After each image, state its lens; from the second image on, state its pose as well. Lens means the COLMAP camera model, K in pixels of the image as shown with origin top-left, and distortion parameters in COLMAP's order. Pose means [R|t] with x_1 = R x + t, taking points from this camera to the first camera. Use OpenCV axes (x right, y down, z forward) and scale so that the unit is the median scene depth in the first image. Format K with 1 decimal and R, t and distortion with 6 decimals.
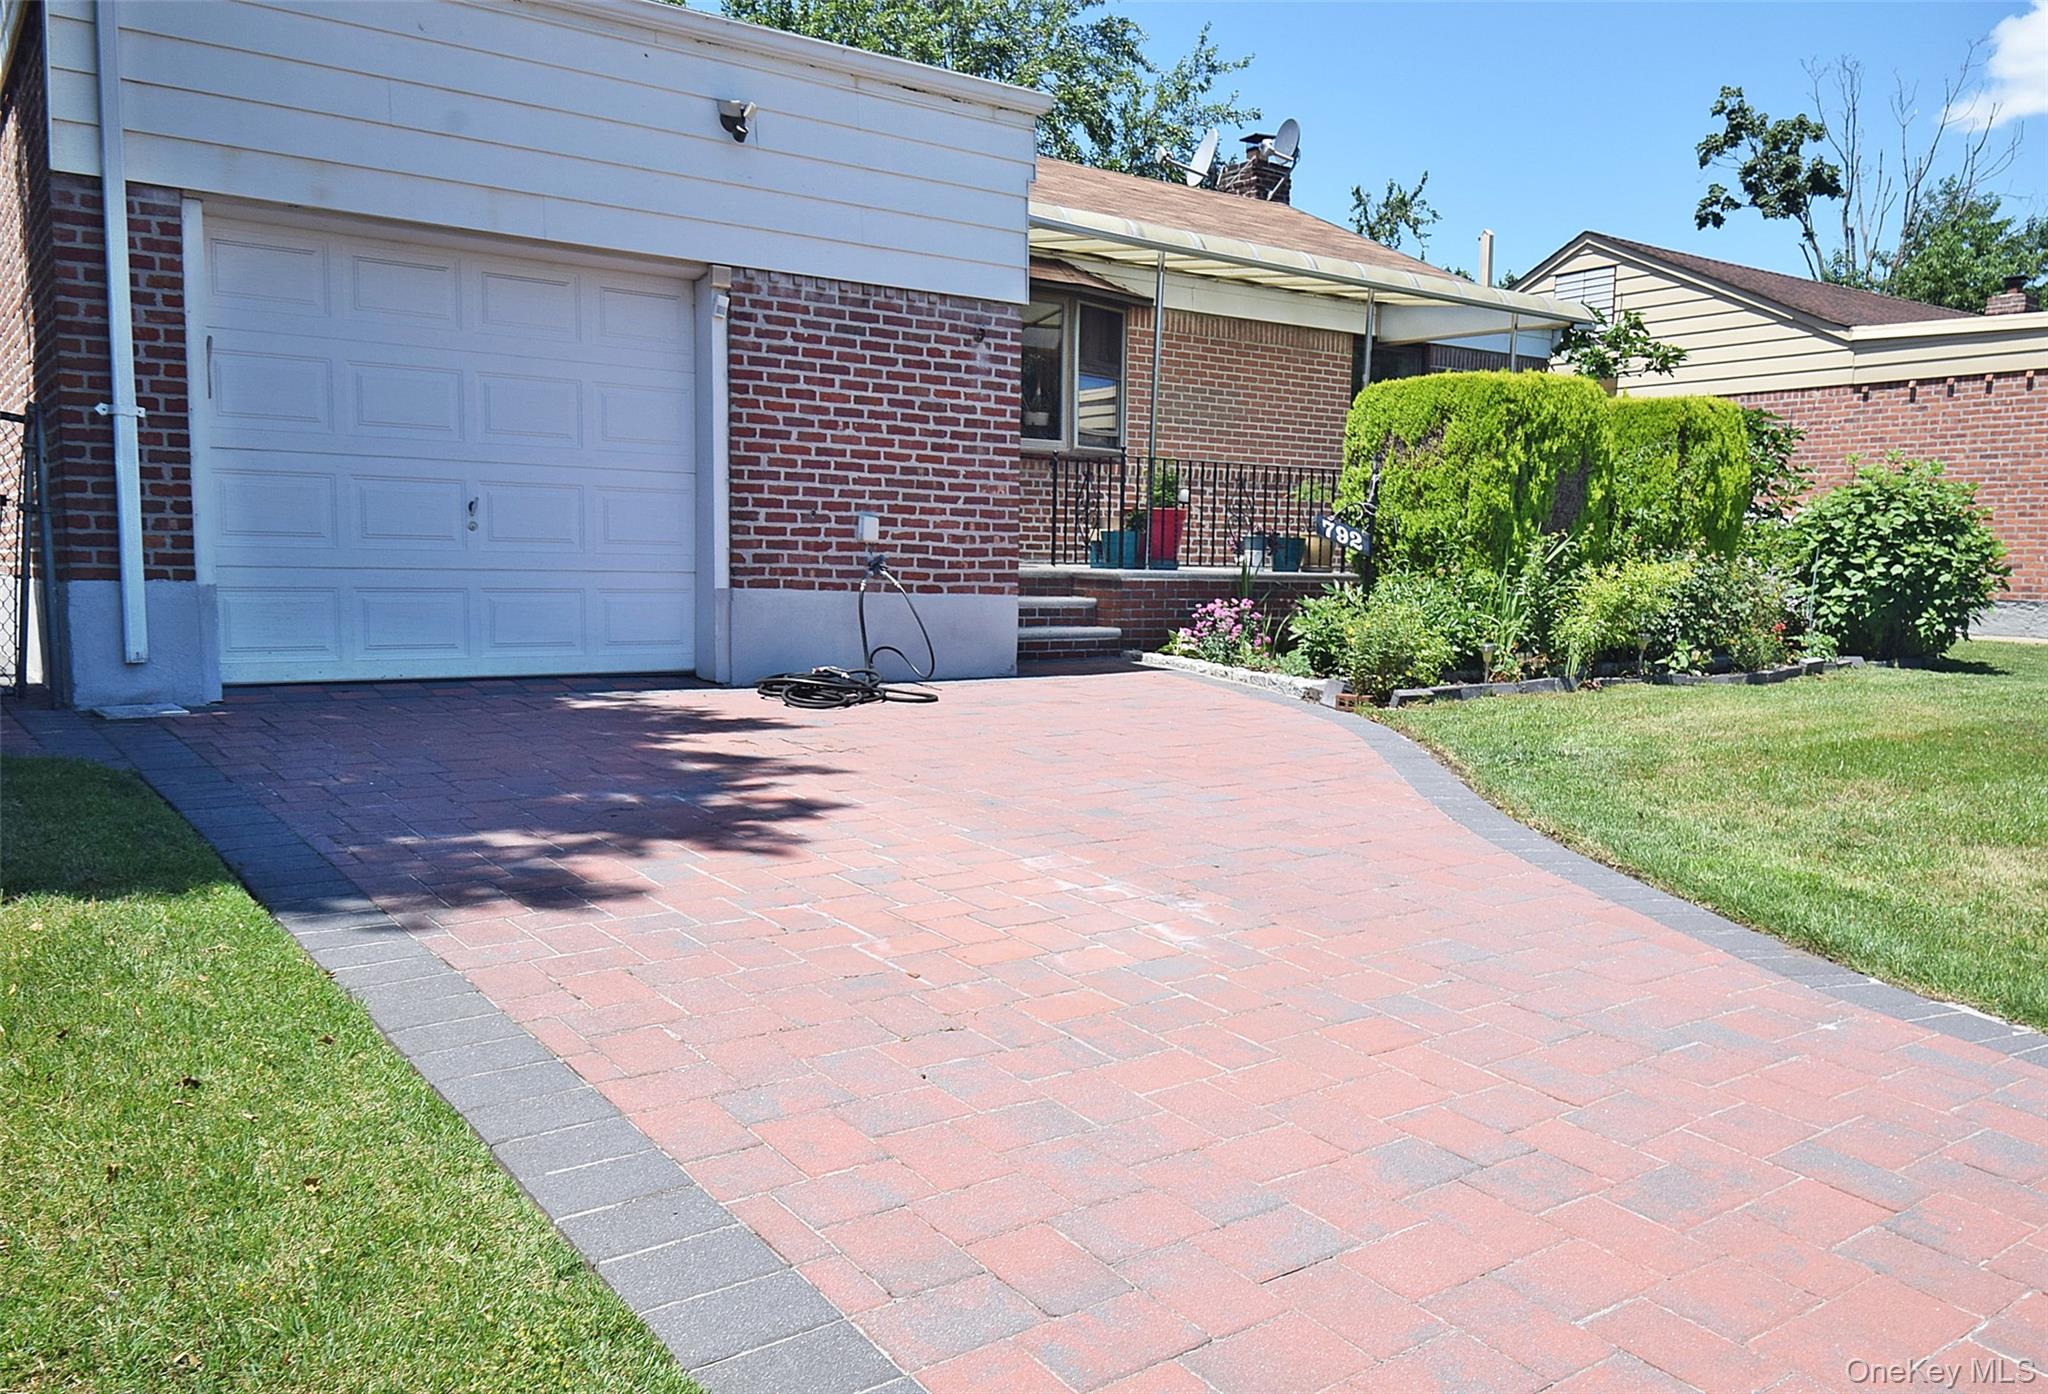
lens RADIAL K [[1520.7, 0, 1024.0], [0, 1520.7, 703.0], [0, 0, 1]] dist [0.055104, -0.062840]
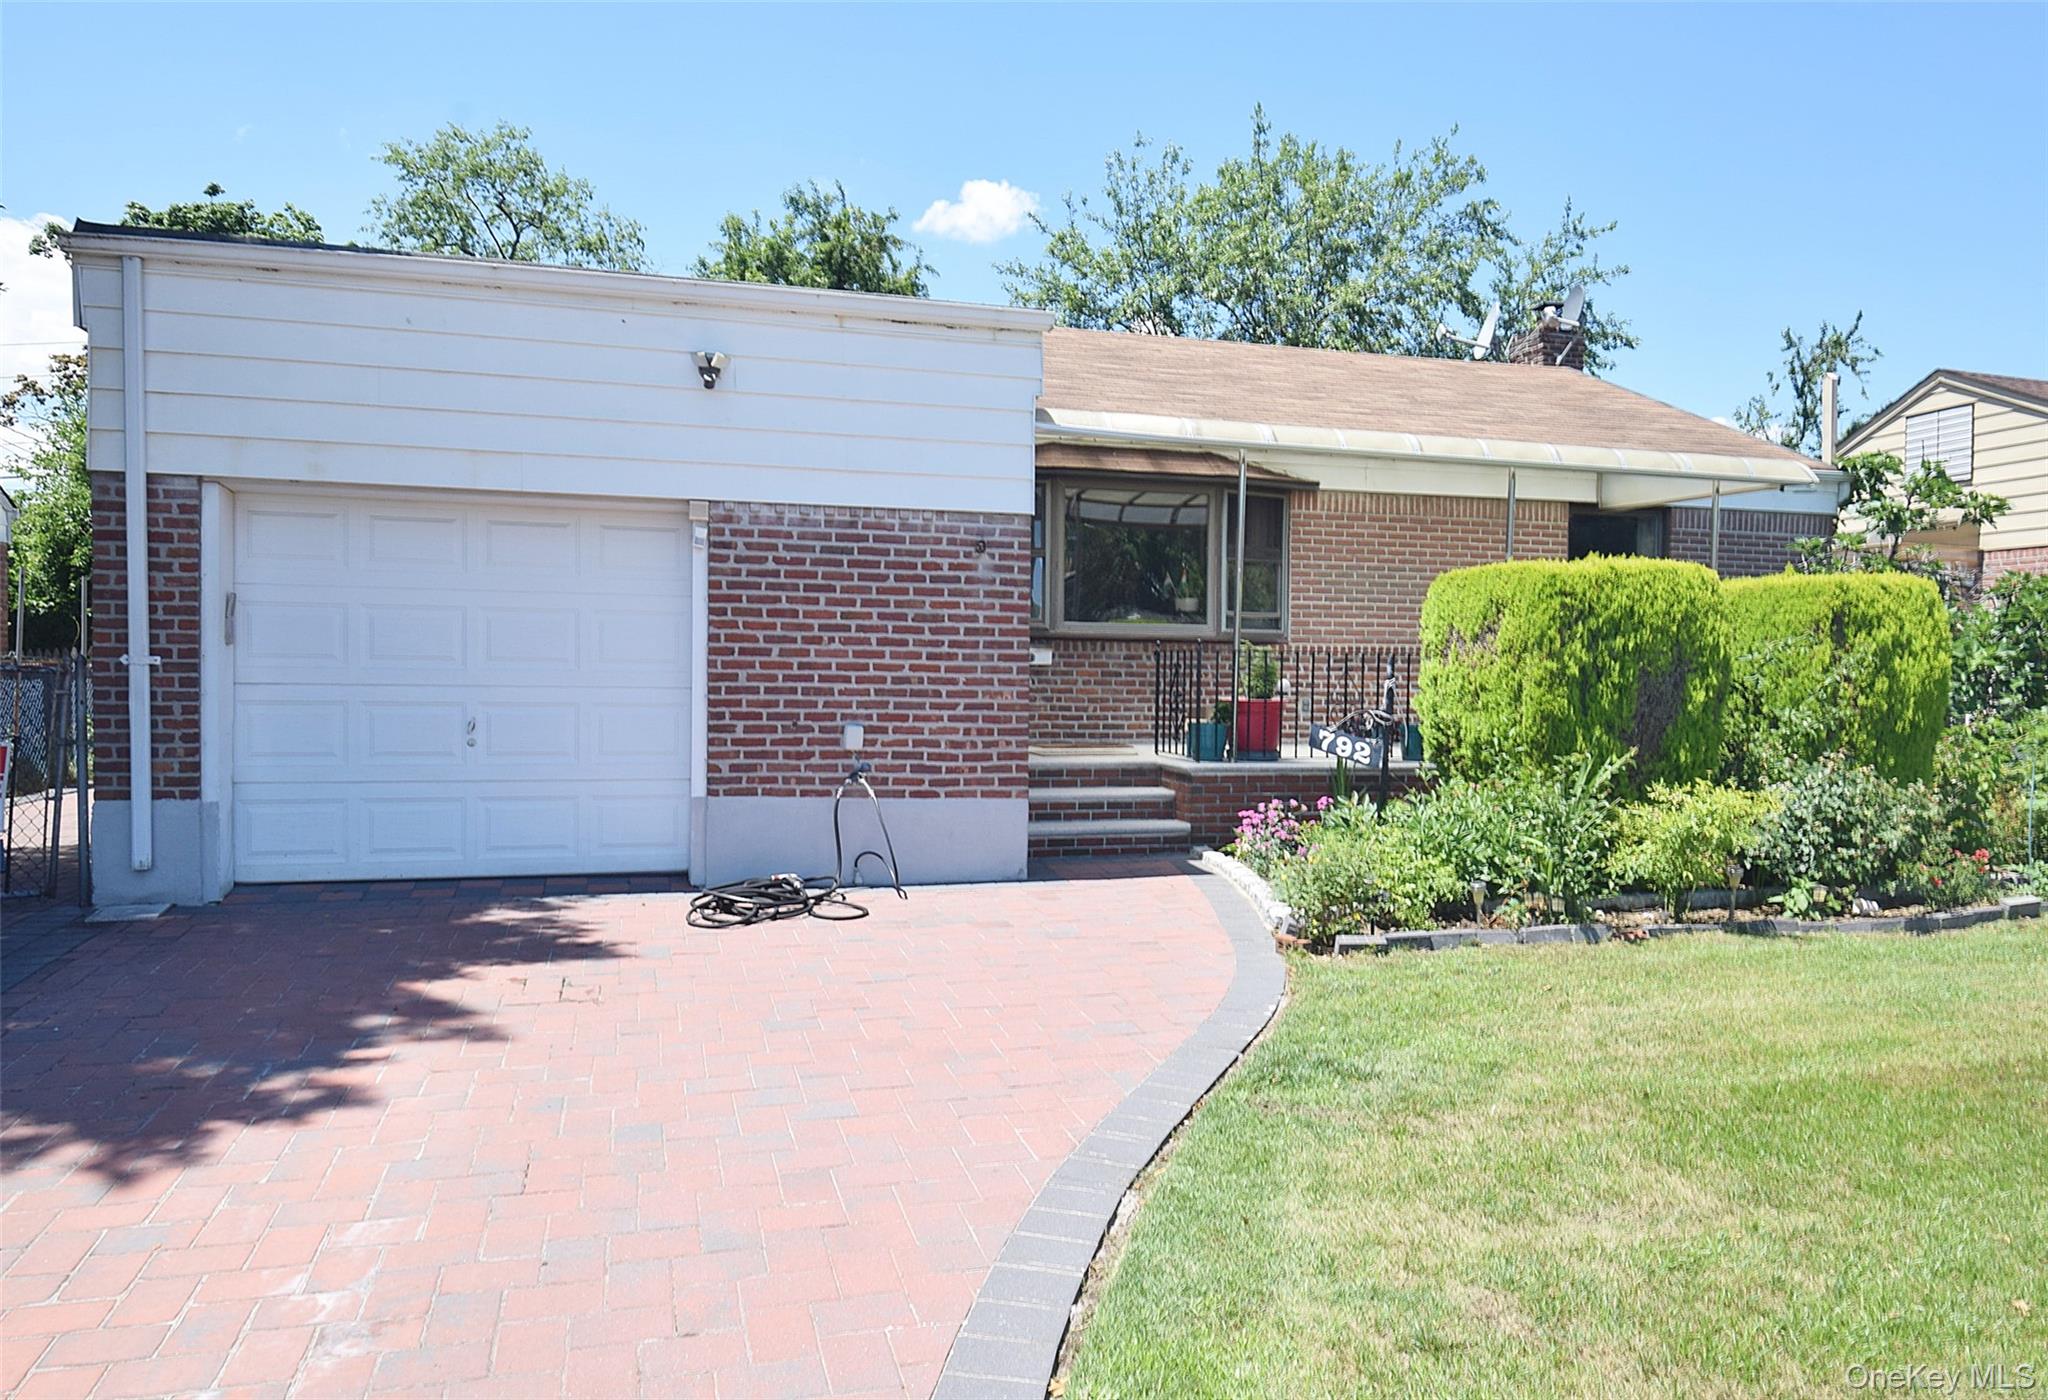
lens RADIAL K [[1296.7, 0, 1027.4], [0, 1296.7, 709.6], [0, 0, 1]] dist [0.043262, -0.060056]
pose [[0.936926, 0.005656, -0.349483, 0.313919], [-0.031289, 0.997212, -0.067745, -0.076419], [0.348125, 0.074407, 0.934491, 0.211557]]
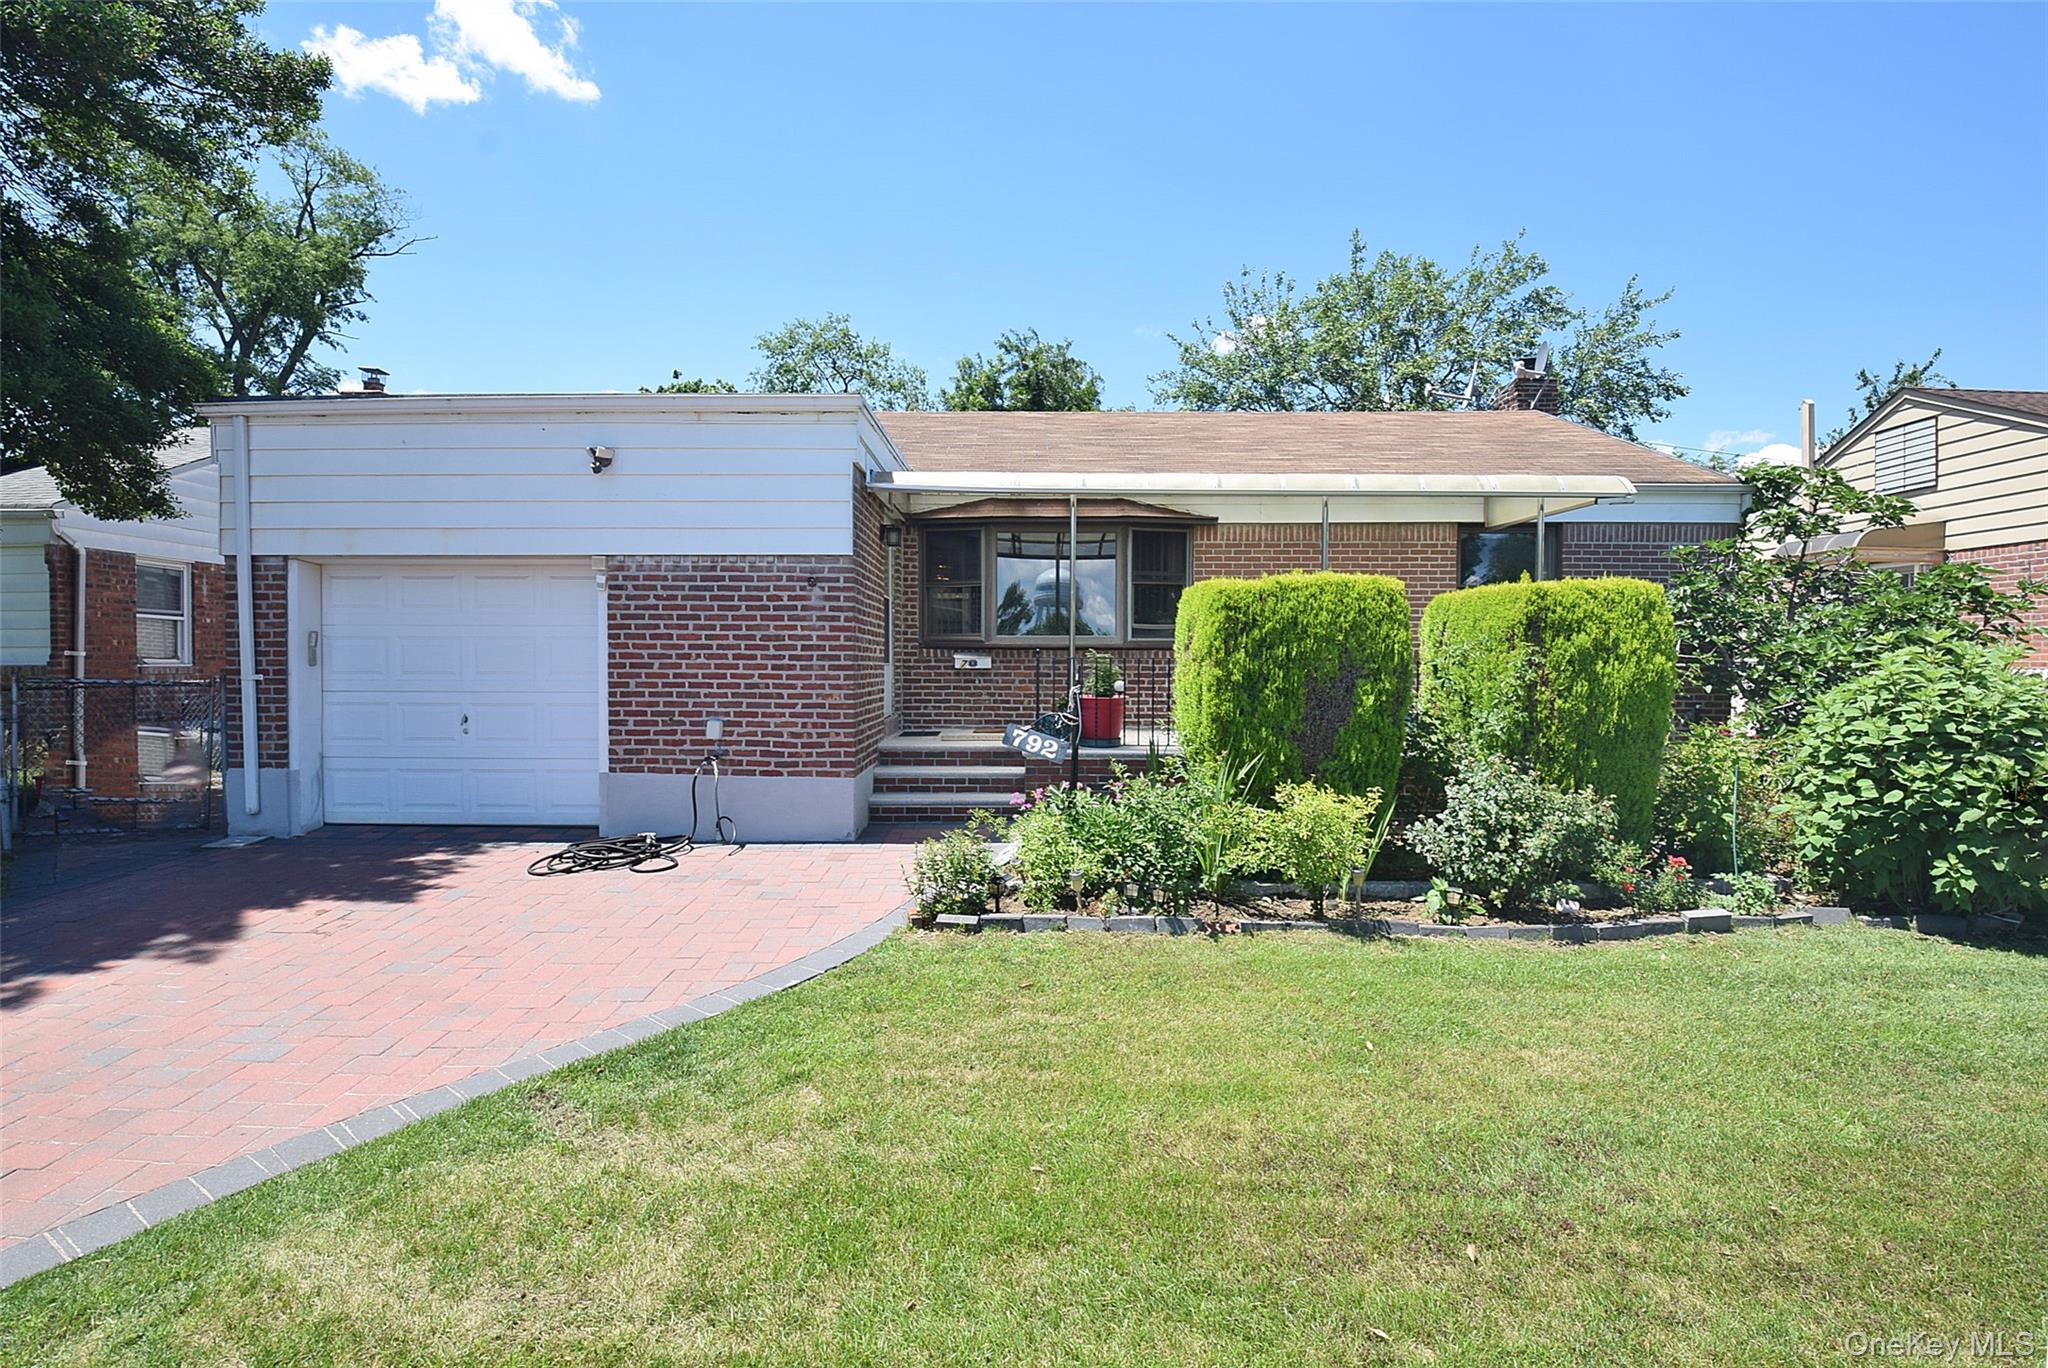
lens RADIAL K [[885.3, 0, 1032.0], [0, 885.3, 687.0], [0, 0, 1]] dist [0.015136, -0.026009]
pose [[0.808734, 0.002343, -0.588169, 0.591156], [-0.046137, 0.997164, -0.059465, -0.117062], [0.586362, 0.075228, 0.806549, 0.515784]]
